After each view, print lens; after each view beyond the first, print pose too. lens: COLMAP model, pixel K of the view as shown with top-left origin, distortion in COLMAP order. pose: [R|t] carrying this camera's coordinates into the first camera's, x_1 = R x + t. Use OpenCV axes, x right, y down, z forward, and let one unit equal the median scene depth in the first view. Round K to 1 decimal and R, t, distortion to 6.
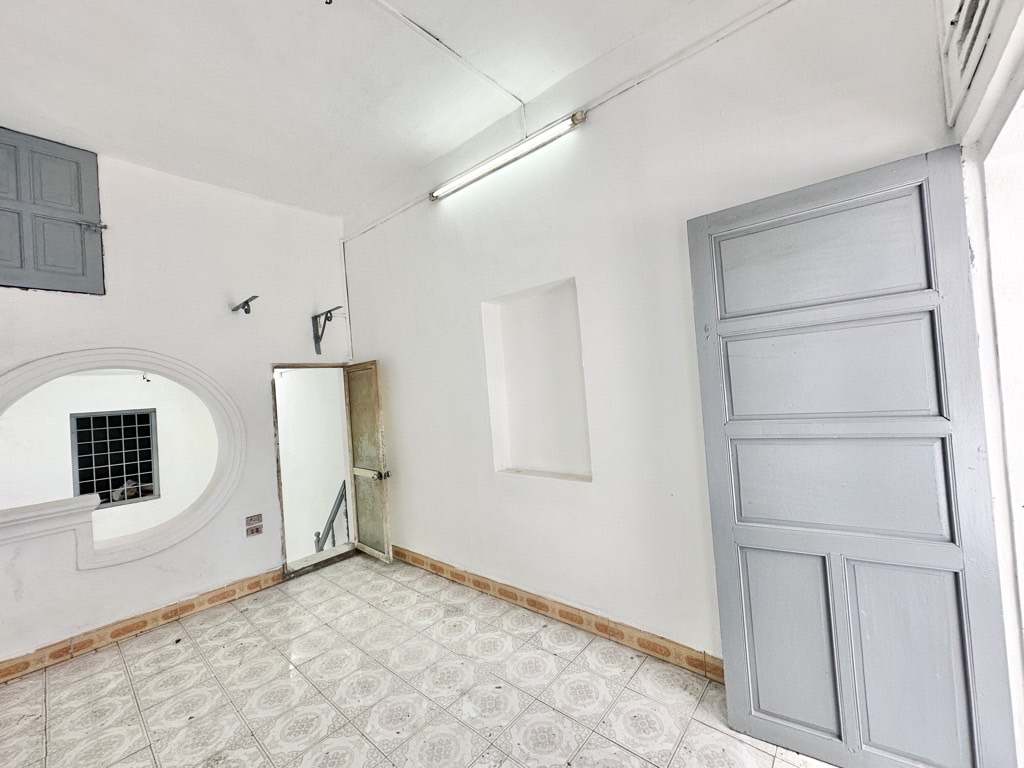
lens RADIAL K [[408.2, 0, 510.8], [0, 408.2, 384.9], [0, 0, 1]] dist [-0.001140, 0.000073]
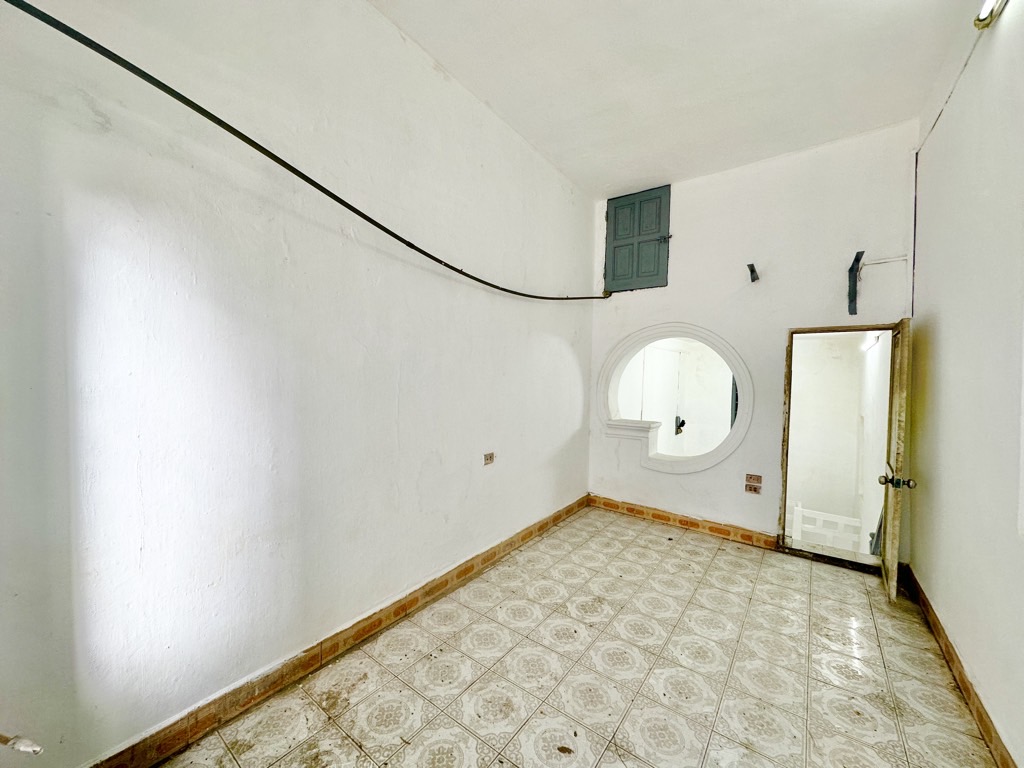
lens RADIAL K [[408.2, 0, 512.0], [0, 408.2, 383.8], [0, 0, 1]] dist [-0.001140, 0.000073]
pose [[0.065548, 0.098291, -0.992997, 0.424409], [-0.012387, 0.995140, 0.097686, -0.011124], [0.997773, 0.005897, 0.066447, 0.364180]]
